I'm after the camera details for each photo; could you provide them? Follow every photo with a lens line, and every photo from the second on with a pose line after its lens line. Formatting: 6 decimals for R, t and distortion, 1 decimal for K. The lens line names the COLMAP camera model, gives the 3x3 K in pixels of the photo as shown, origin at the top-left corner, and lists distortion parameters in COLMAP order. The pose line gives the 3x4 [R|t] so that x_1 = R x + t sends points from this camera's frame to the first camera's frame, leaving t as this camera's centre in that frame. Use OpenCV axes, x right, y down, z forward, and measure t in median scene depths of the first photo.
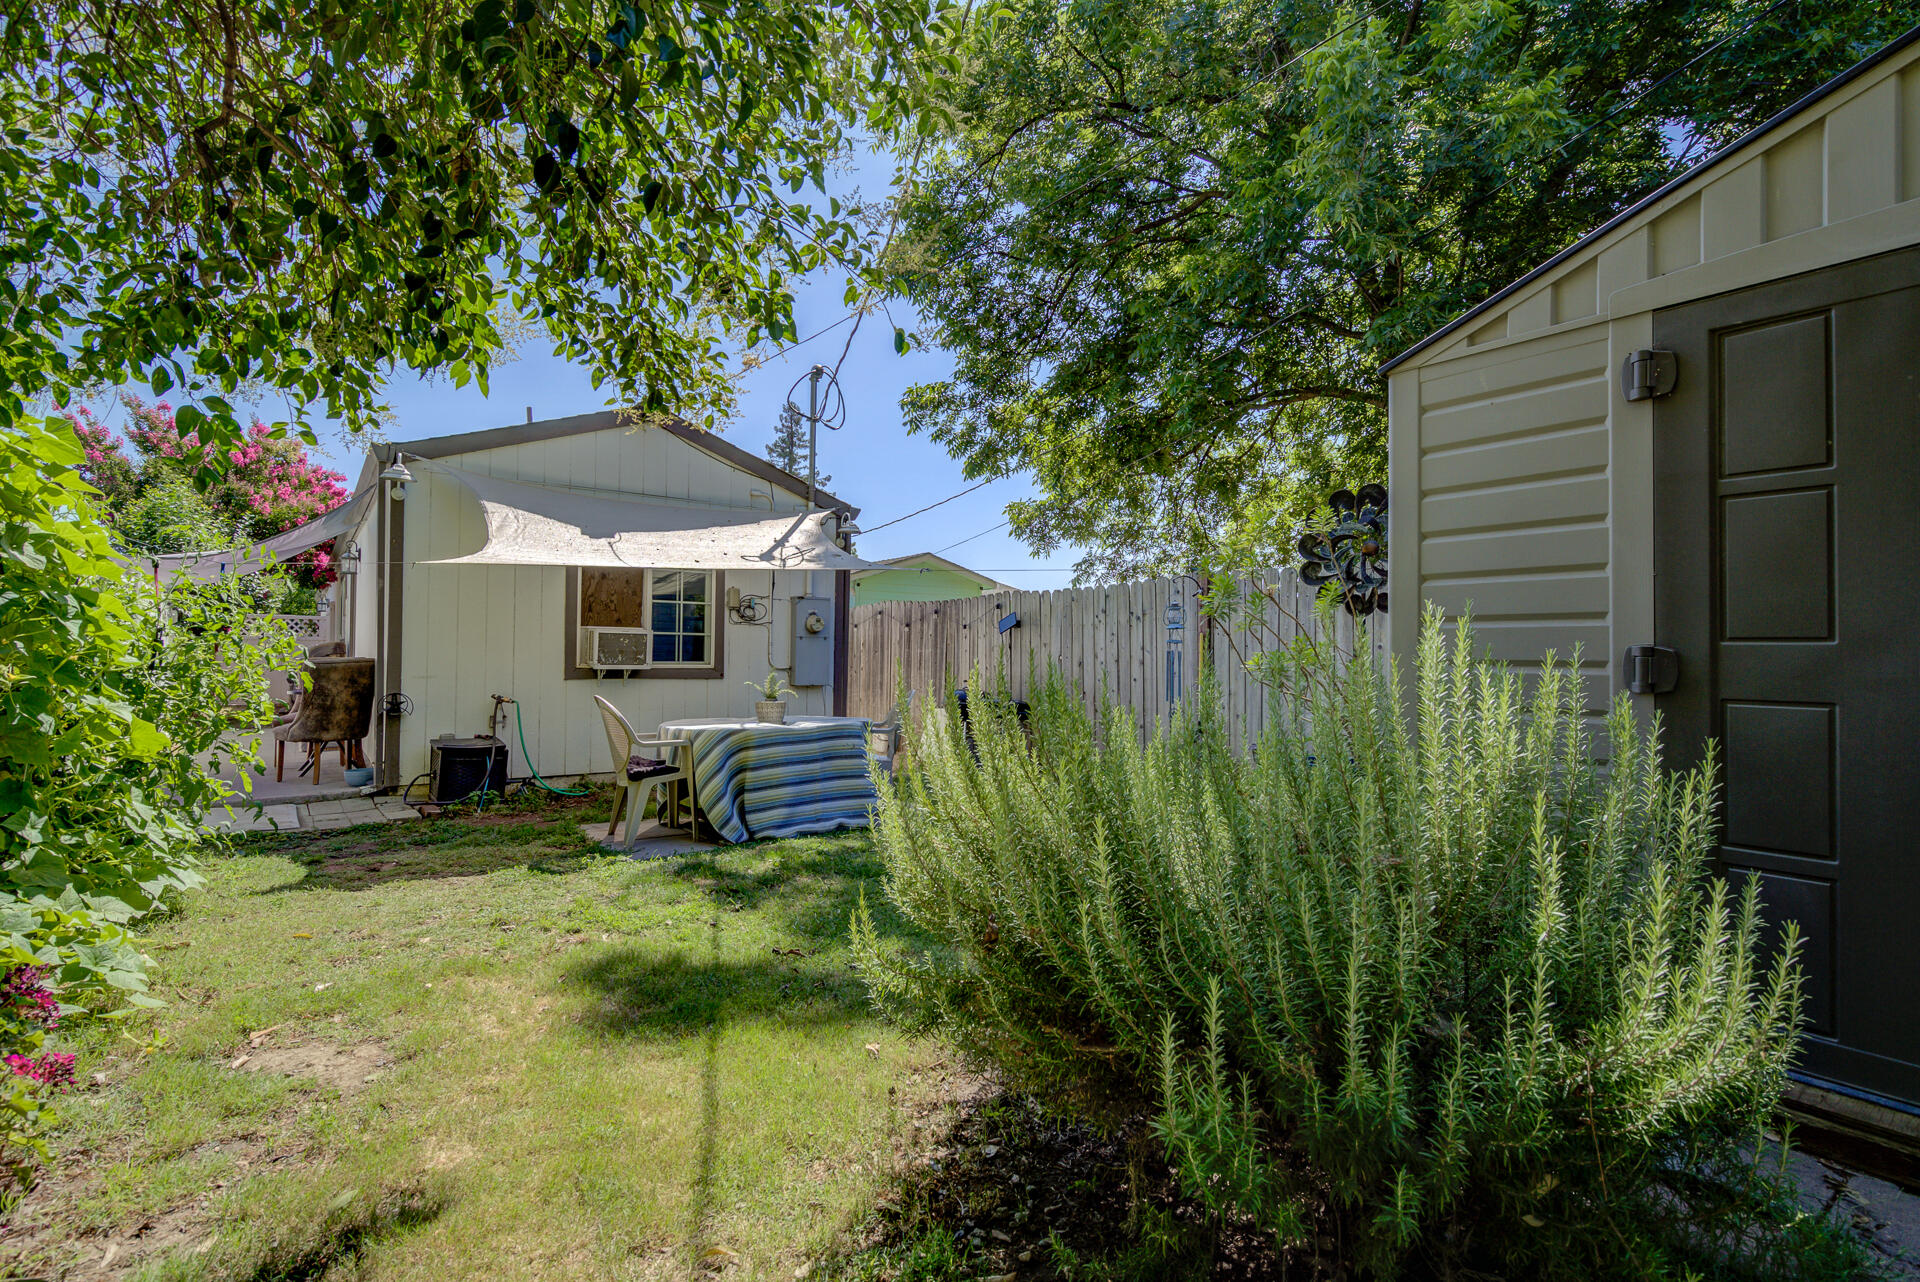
lens RADIAL K [[898.7, 0, 959.5], [0, 898.7, 634.2], [0, 0, 1]] dist [-0.000708, 0.000049]
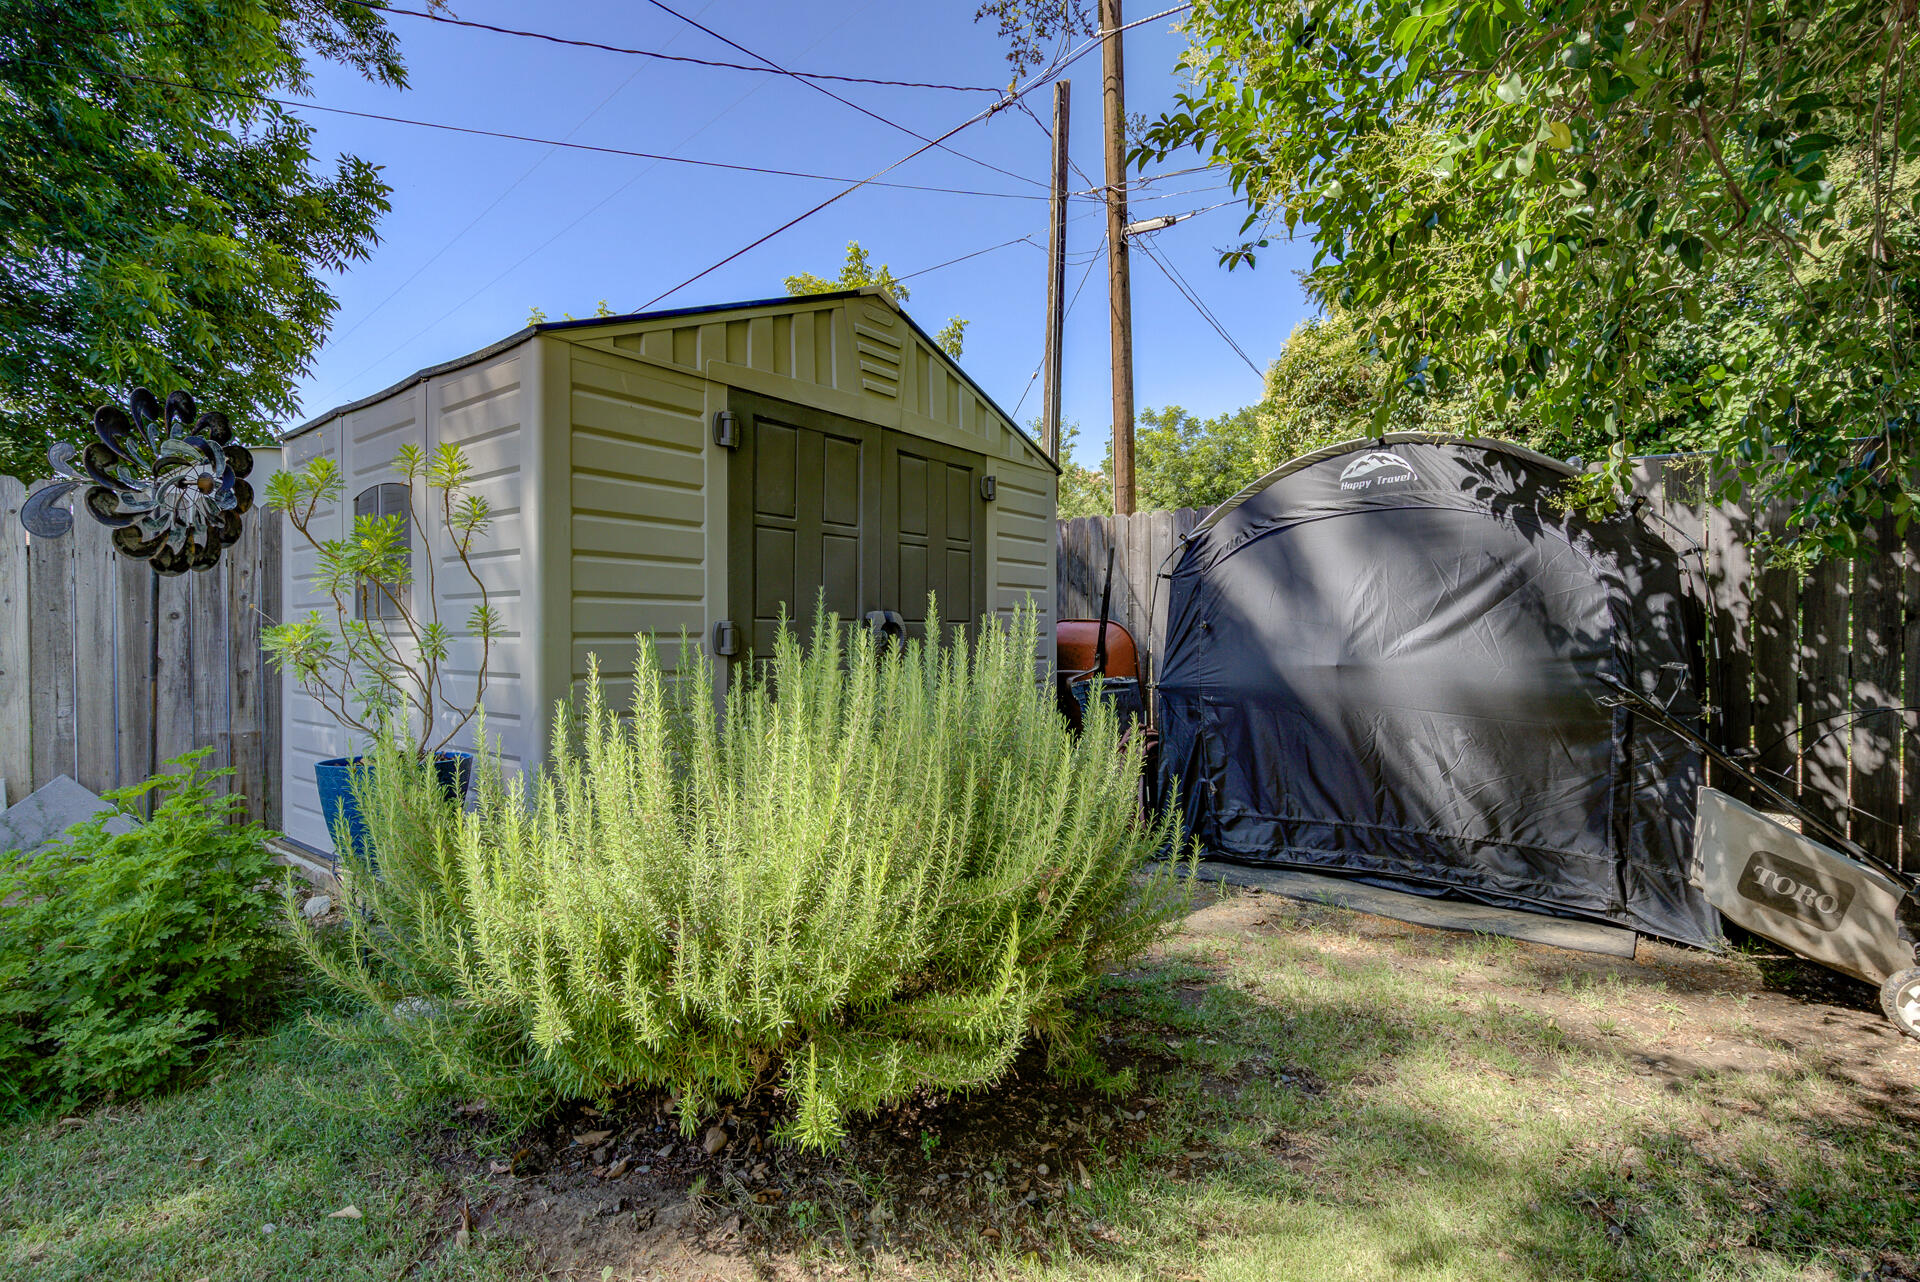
lens RADIAL K [[898.7, 0, 959.5], [0, 898.7, 634.2], [0, 0, 1]] dist [-0.000708, 0.000049]
pose [[-0.280642, -0.006191, 0.959792, -0.682966], [-0.013367, 0.999907, 0.002541, 0.024546], [-0.959719, -0.012117, -0.280699, 1.015772]]
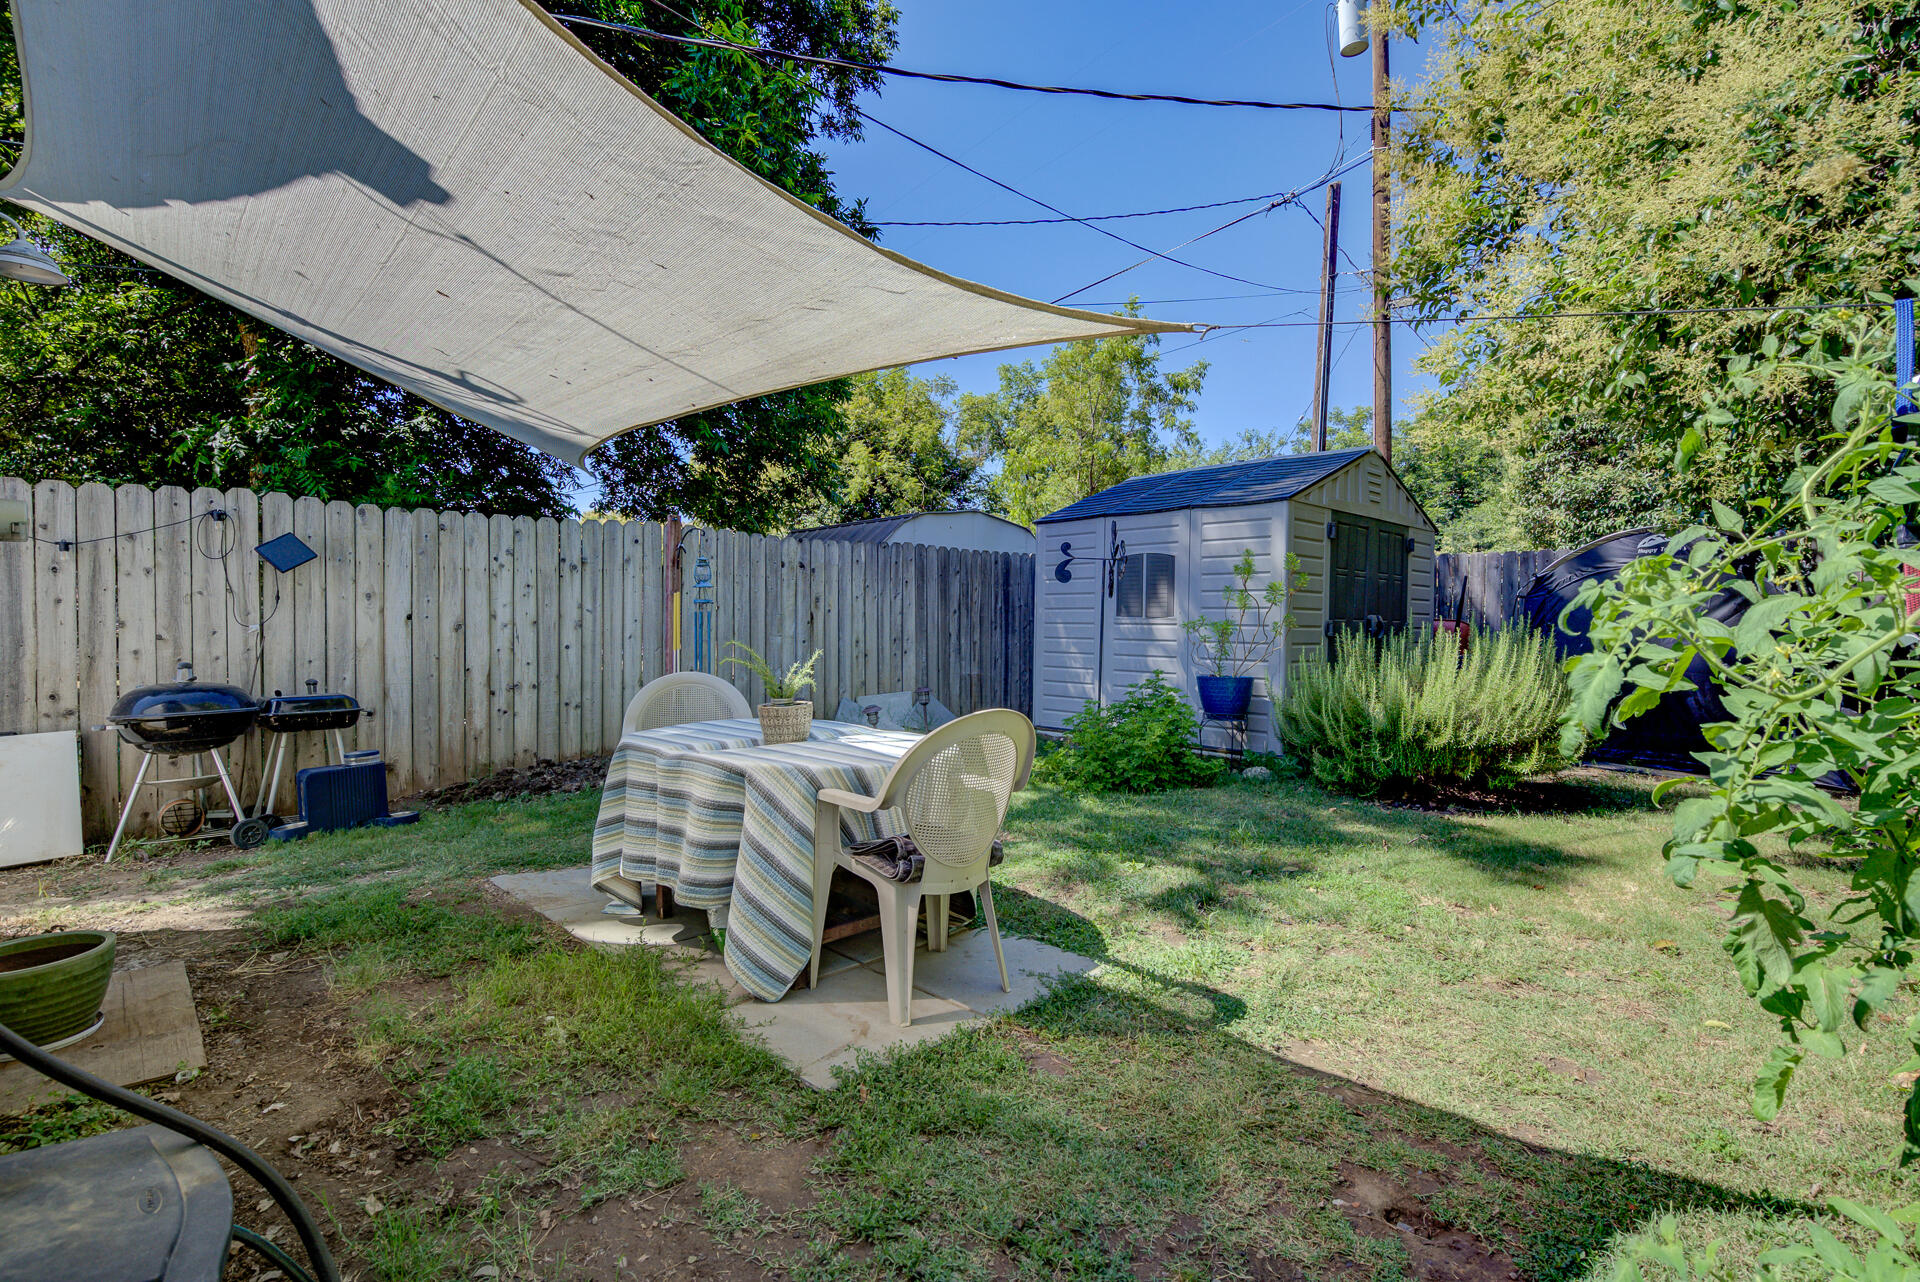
lens RADIAL K [[898.7, 0, 959.5], [0, 898.7, 634.2], [0, 0, 1]] dist [-0.000708, 0.000049]
pose [[-0.137817, -0.022162, 0.990210, -1.973497], [-0.025232, 0.999504, 0.018858, 0.033945], [-0.990136, -0.022386, -0.138307, 2.539378]]
